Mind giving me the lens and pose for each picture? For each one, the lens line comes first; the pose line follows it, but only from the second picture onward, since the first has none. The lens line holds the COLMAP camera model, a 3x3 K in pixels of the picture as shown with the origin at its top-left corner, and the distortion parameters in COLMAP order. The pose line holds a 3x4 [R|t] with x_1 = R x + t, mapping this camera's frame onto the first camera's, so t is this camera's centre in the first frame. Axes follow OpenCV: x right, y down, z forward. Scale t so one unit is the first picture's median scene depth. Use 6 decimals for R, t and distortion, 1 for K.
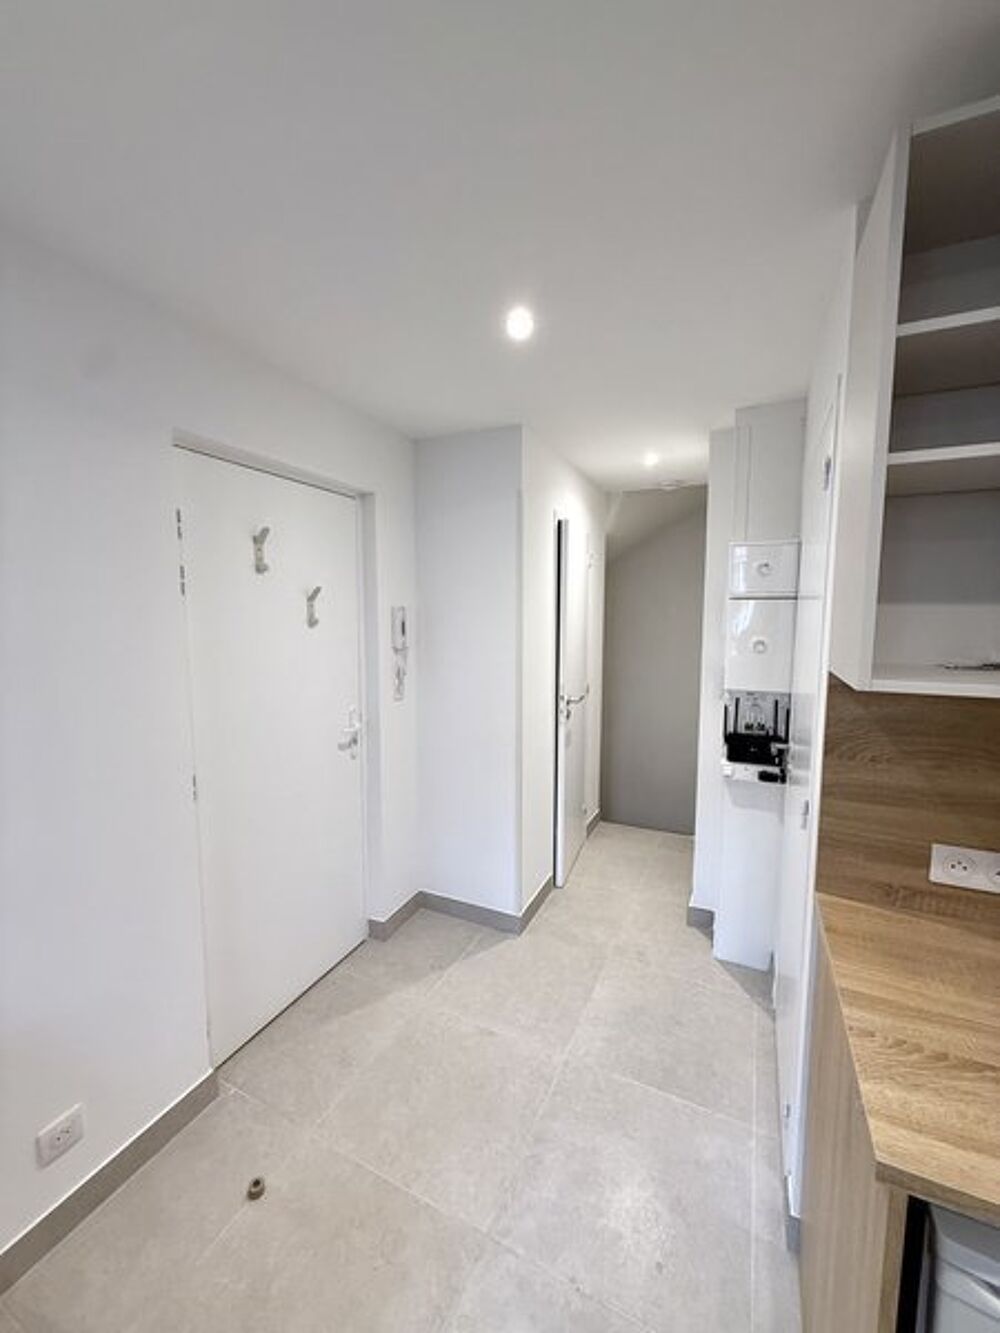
lens RADIAL K [[530.3, 0, 499.5], [0, 530.3, 665.0], [0, 0, 1]] dist [0.000076, -0.000001]
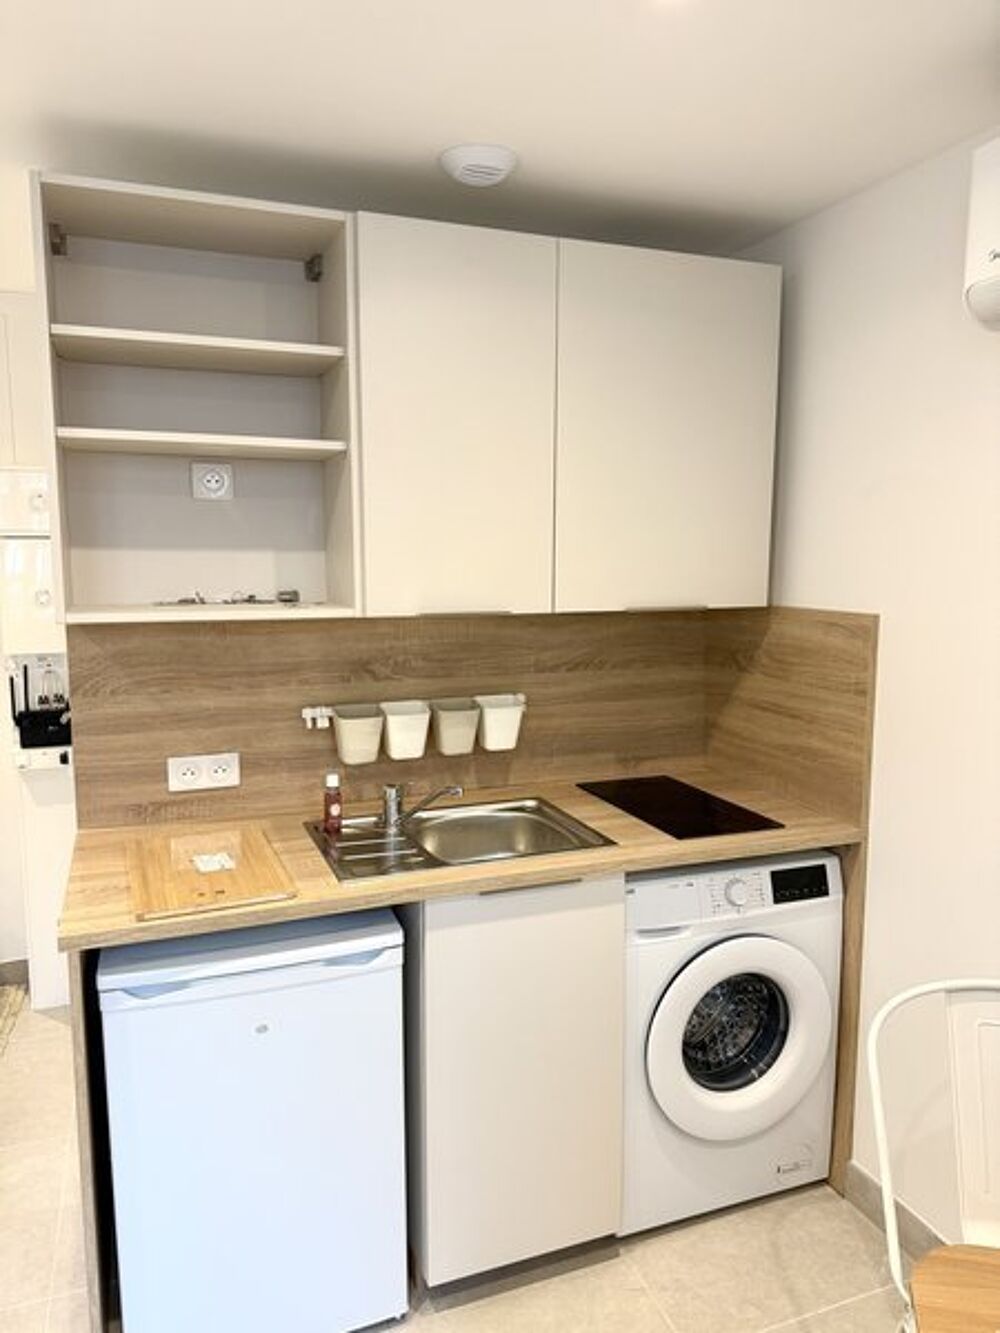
lens RADIAL K [[940.3, 0, 499.3], [0, 940.3, 670.2], [0, 0, 1]] dist [0.007543, 0.003529]
pose [[0.687764, -0.095470, 0.719629, -0.132283], [0.074699, 0.995360, 0.060658, 0.074135], [-0.722081, 0.012037, 0.691704, -0.899447]]
